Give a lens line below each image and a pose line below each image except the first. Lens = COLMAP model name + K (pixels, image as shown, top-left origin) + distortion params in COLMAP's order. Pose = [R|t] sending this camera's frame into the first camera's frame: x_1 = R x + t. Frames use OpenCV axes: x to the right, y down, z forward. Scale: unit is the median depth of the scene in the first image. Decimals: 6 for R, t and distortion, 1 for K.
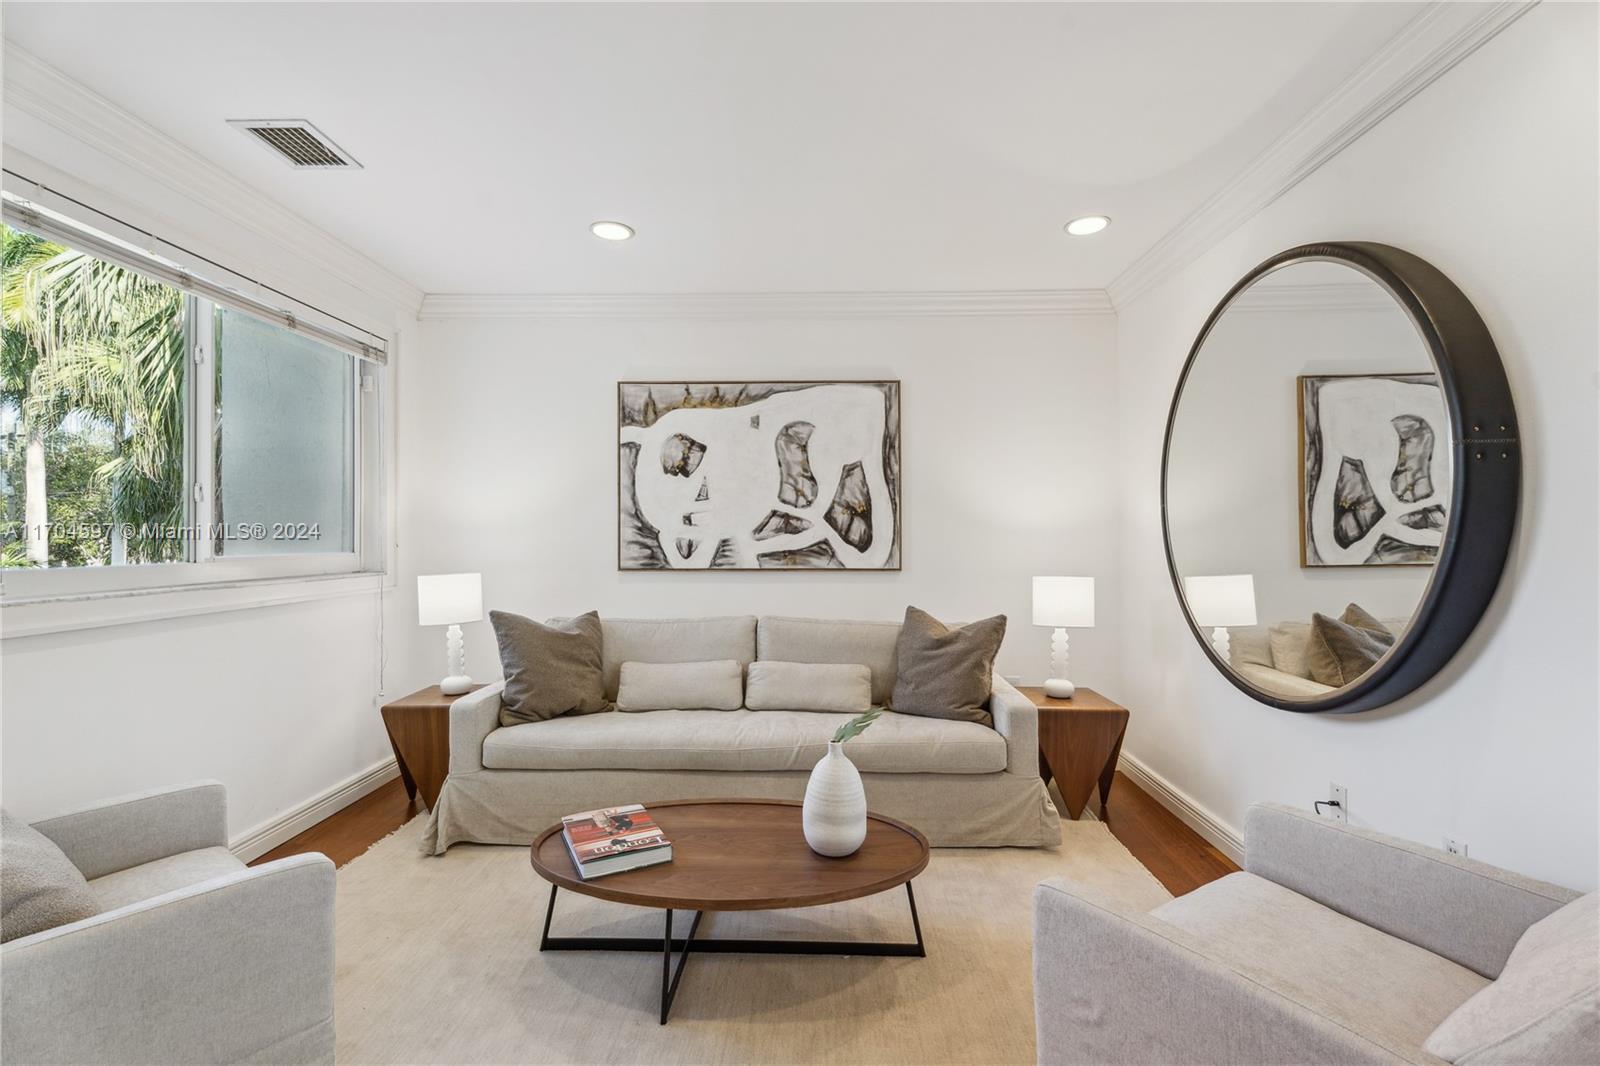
lens RADIAL K [[718.5, 0, 798.7], [0, 718.5, 533.1], [0, 0, 1]] dist [0.006658, -0.002404]
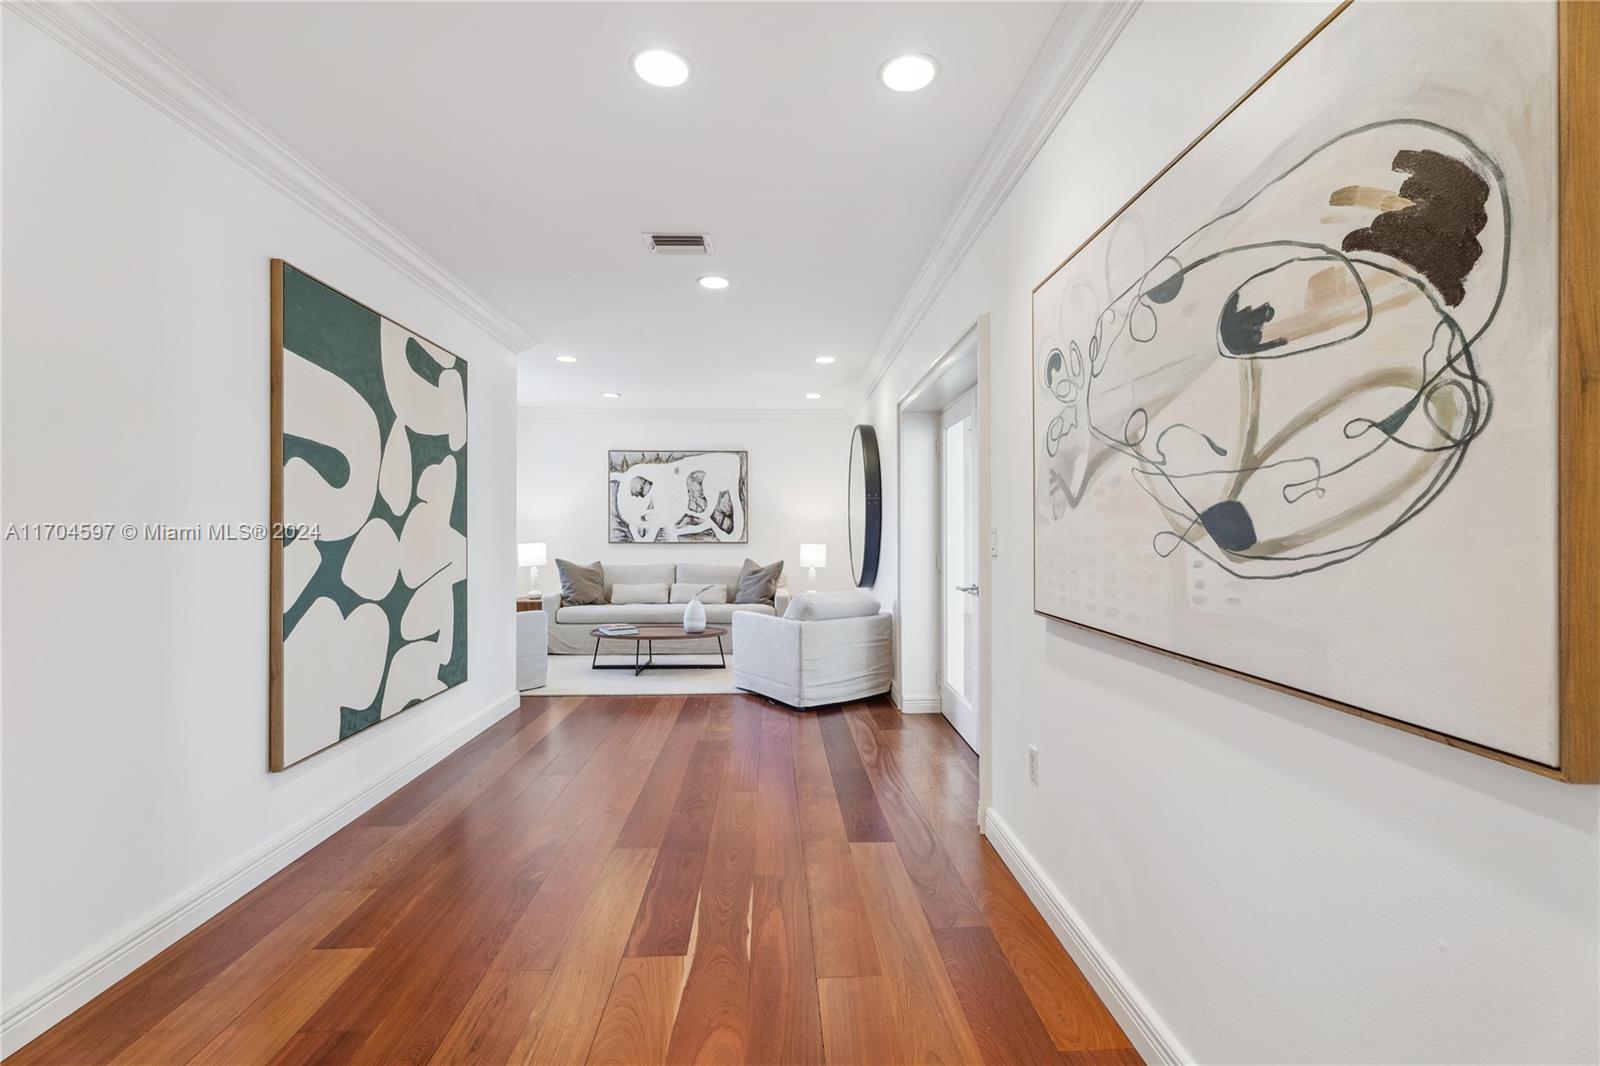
lens RADIAL K [[718.5, 0, 803.8], [0, 718.5, 531.3], [0, 0, 1]] dist [0.006658, -0.002404]
pose [[0.997512, 0.001438, 0.070482, 0.157974], [-0.001771, 0.999988, 0.004669, 0.007970], [-0.070475, -0.004782, 0.997502, -1.078475]]
